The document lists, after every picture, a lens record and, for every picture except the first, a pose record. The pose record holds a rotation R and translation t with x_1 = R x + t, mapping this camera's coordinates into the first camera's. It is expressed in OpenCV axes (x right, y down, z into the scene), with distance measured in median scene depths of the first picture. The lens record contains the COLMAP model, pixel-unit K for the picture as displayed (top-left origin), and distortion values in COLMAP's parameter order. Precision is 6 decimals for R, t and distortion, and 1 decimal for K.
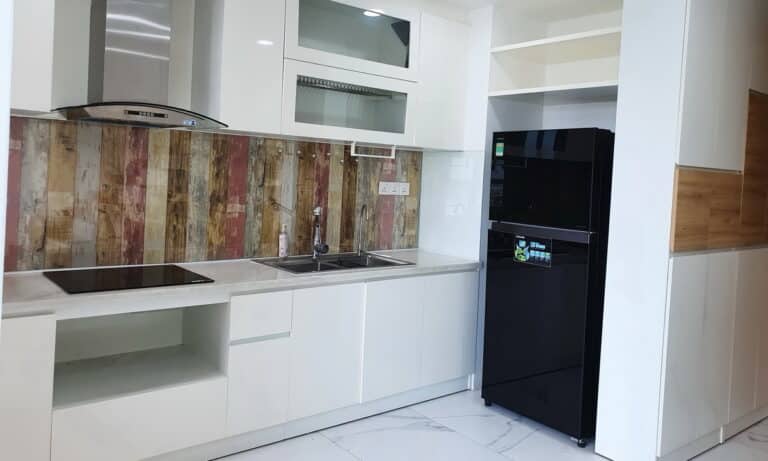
lens RADIAL K [[602.6, 0, 384.0], [0, 602.6, 230.5], [0, 0, 1]] dist [0.022527, -0.001560]
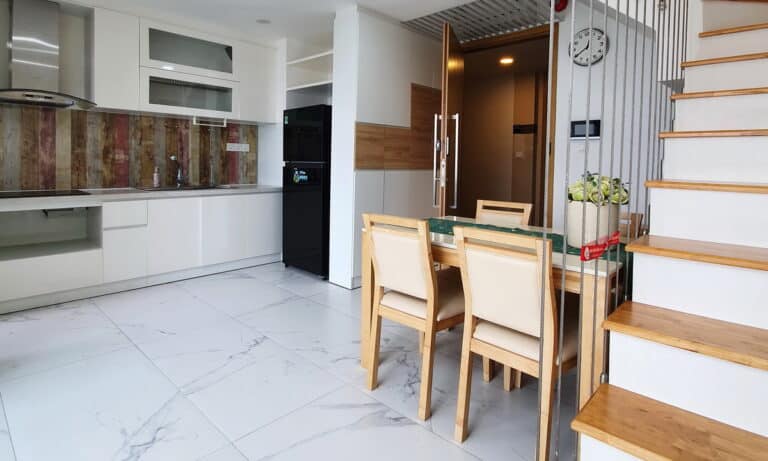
lens RADIAL K [[409.0, 0, 383.2], [0, 409.0, 205.9], [0, 0, 1]] dist [-0.000581, -0.000050]
pose [[0.990940, -0.045241, 0.126458, 0.328128], [0.042933, 0.998859, 0.020918, 0.106364], [-0.127260, -0.015299, 0.991751, -0.220292]]
